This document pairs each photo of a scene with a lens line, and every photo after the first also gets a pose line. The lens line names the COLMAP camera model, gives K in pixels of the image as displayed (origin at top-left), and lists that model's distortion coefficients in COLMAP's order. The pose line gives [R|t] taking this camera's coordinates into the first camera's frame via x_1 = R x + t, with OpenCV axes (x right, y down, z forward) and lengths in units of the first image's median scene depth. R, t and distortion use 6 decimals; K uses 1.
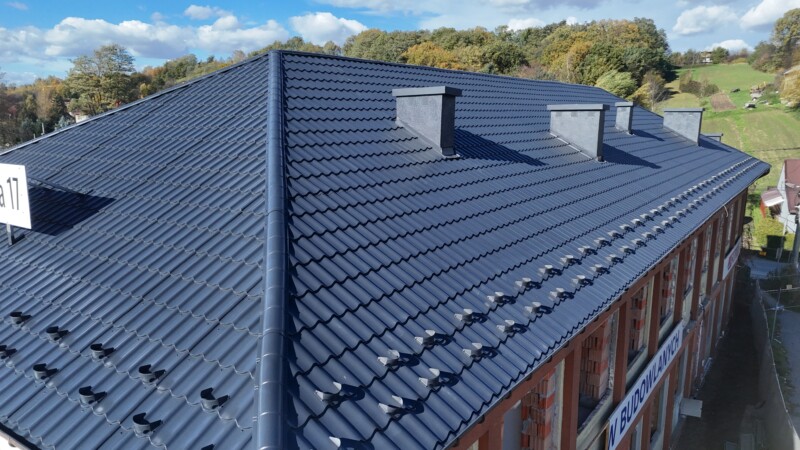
lens RADIAL K [[587.7, 0, 399.1], [0, 587.7, 229.5], [0, 0, 1]] dist [0.075261, -0.072756]
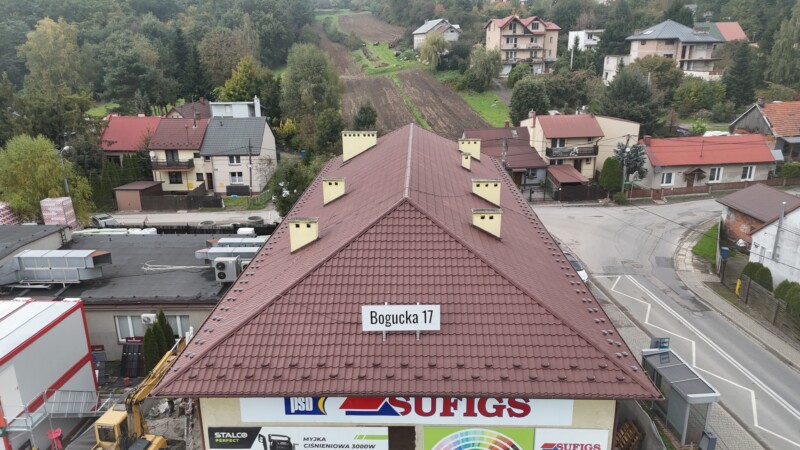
lens RADIAL K [[587.7, 0, 399.1], [0, 587.7, 229.5], [0, 0, 1]] dist [0.075261, -0.072756]
pose [[0.832276, -0.180637, 0.524105, -0.815328], [0.122054, 0.981932, 0.144610, -0.318658], [-0.540758, -0.056387, 0.839286, -0.349219]]
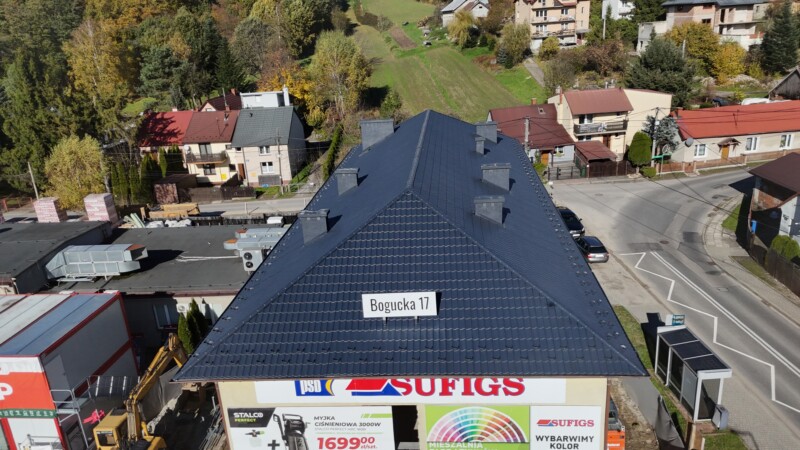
lens RADIAL K [[587.7, 0, 399.1], [0, 587.7, 229.5], [0, 0, 1]] dist [0.075261, -0.072756]
pose [[0.858603, -0.225521, 0.460371, -0.774938], [0.165025, 0.971826, 0.168290, -0.337007], [-0.485354, -0.068521, 0.871629, -0.435891]]
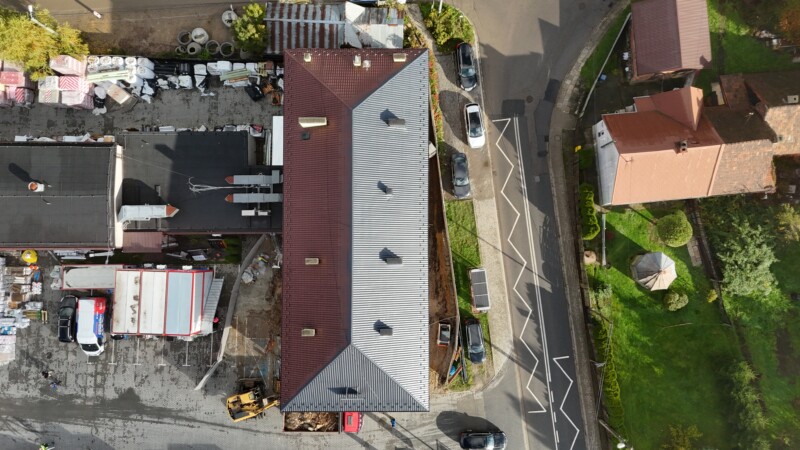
lens RADIAL K [[587.7, 0, 399.1], [0, 587.7, 229.5], [0, 0, 1]] dist [0.075261, -0.072756]
pose [[0.817011, -0.576587, 0.006408, 0.376489], [0.129373, 0.194126, 0.972408, -3.205107], [-0.561922, -0.793639, 0.233197, 0.310748]]
